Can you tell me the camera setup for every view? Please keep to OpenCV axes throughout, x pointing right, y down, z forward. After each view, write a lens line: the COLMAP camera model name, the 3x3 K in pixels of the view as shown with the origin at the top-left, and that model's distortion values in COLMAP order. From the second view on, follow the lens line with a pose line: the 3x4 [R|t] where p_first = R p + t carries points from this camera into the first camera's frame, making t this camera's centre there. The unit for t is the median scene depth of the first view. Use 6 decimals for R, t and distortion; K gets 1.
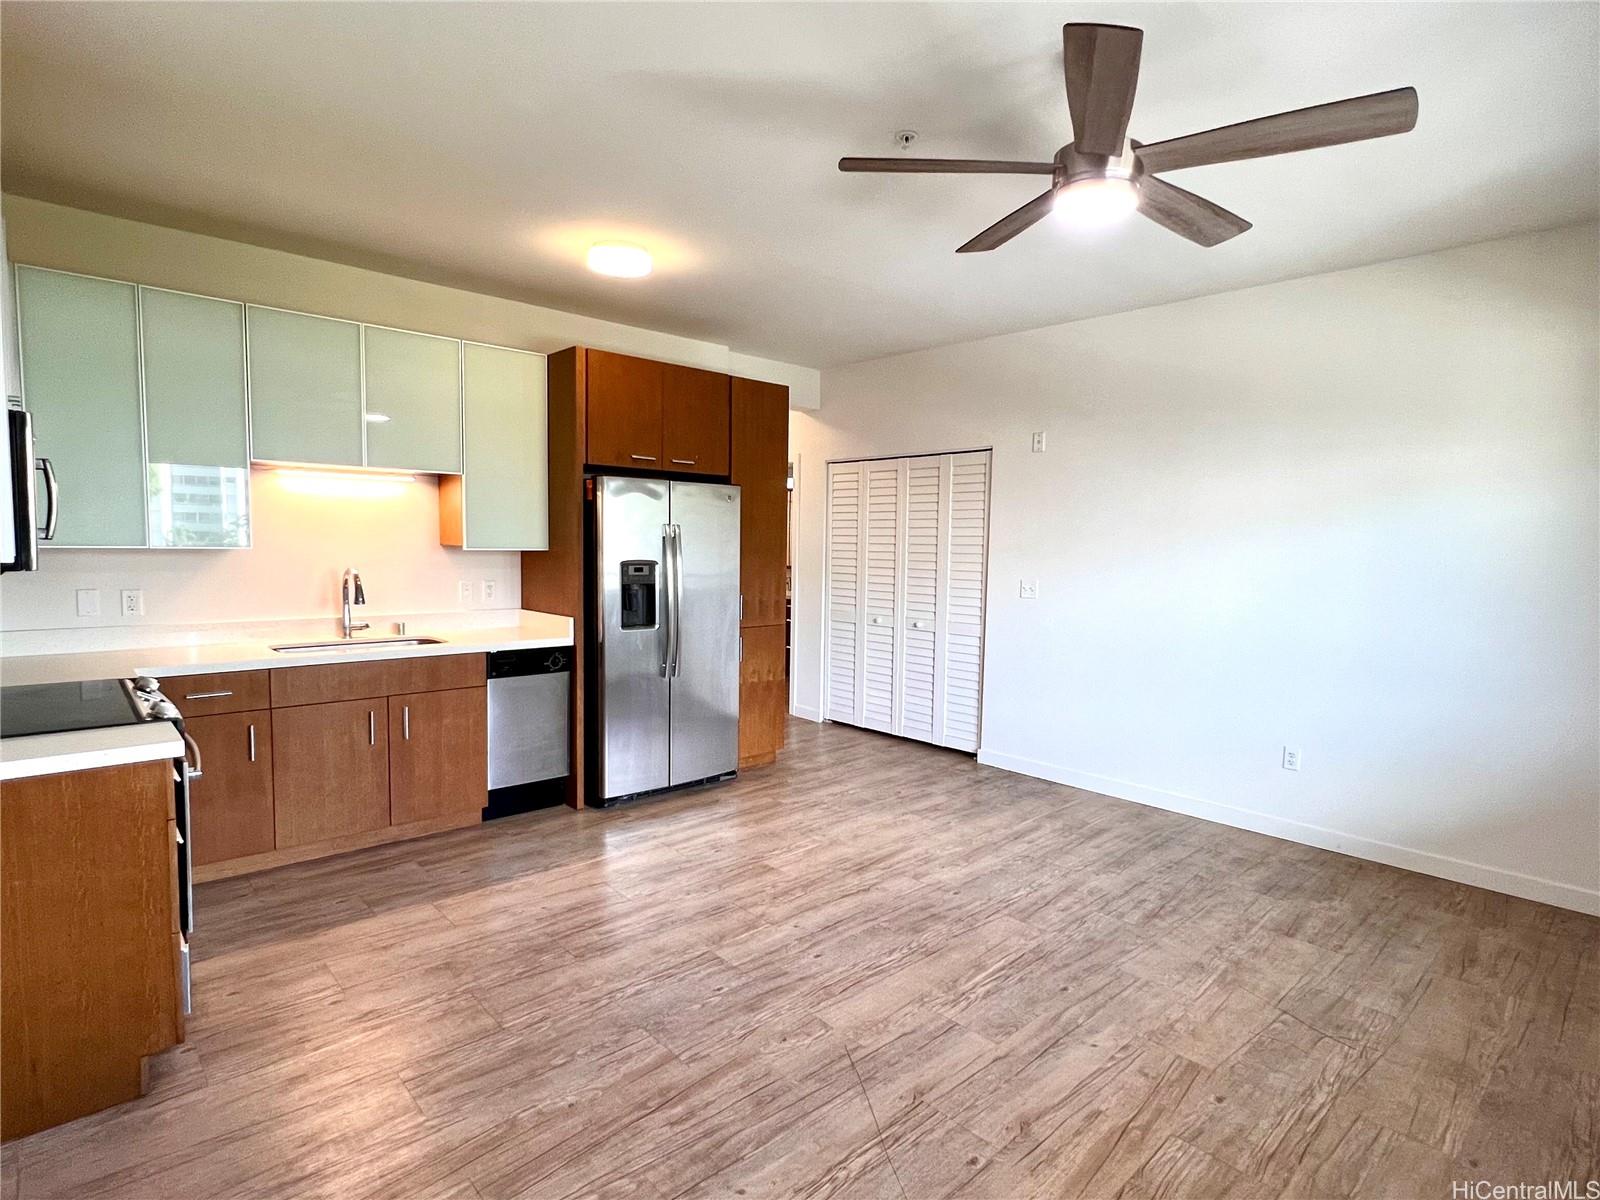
lens RADIAL K [[829.1, 0, 799.0], [0, 829.1, 595.0], [0, 0, 1]] dist [-0.004381, -0.000400]
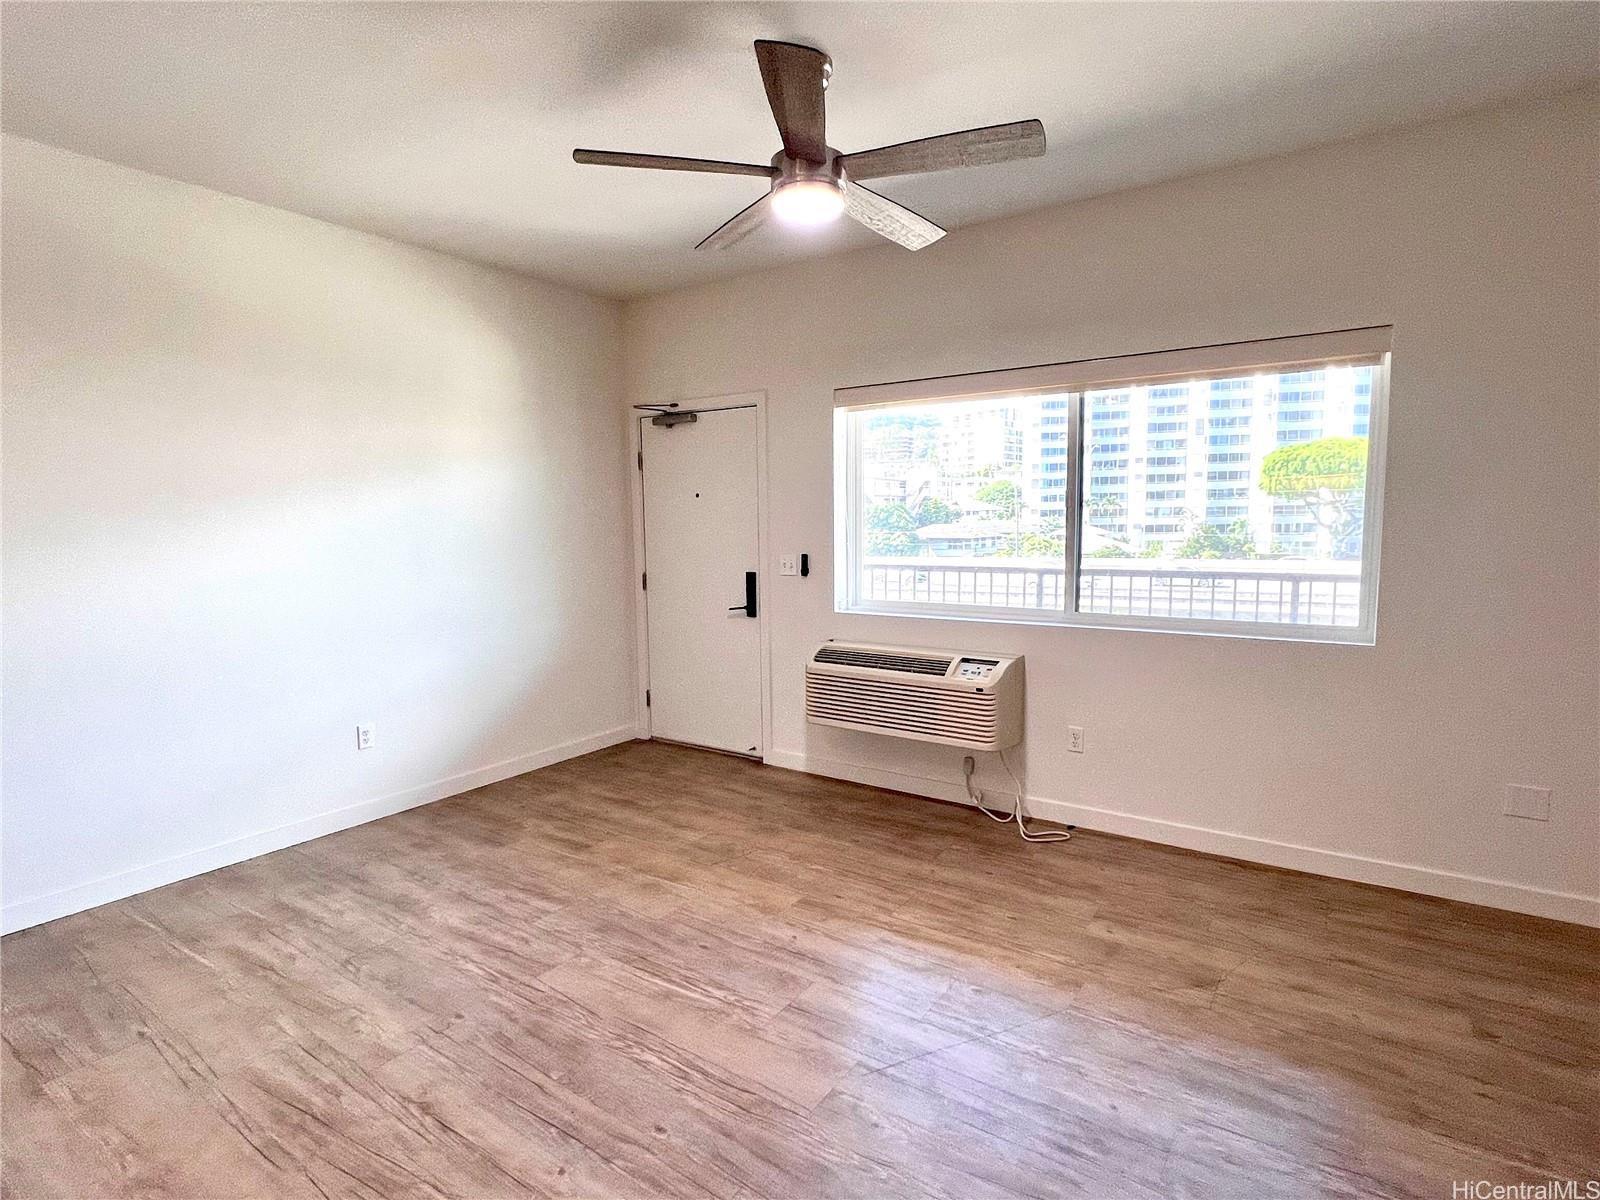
lens RADIAL K [[829.1, 0, 799.9], [0, 829.1, 601.6], [0, 0, 1]] dist [-0.004381, -0.000400]
pose [[-0.227065, -0.110503, 0.967590, -0.521078], [0.072413, 0.988876, 0.129927, -0.053990], [-0.971184, 0.099568, -0.216538, 0.862839]]
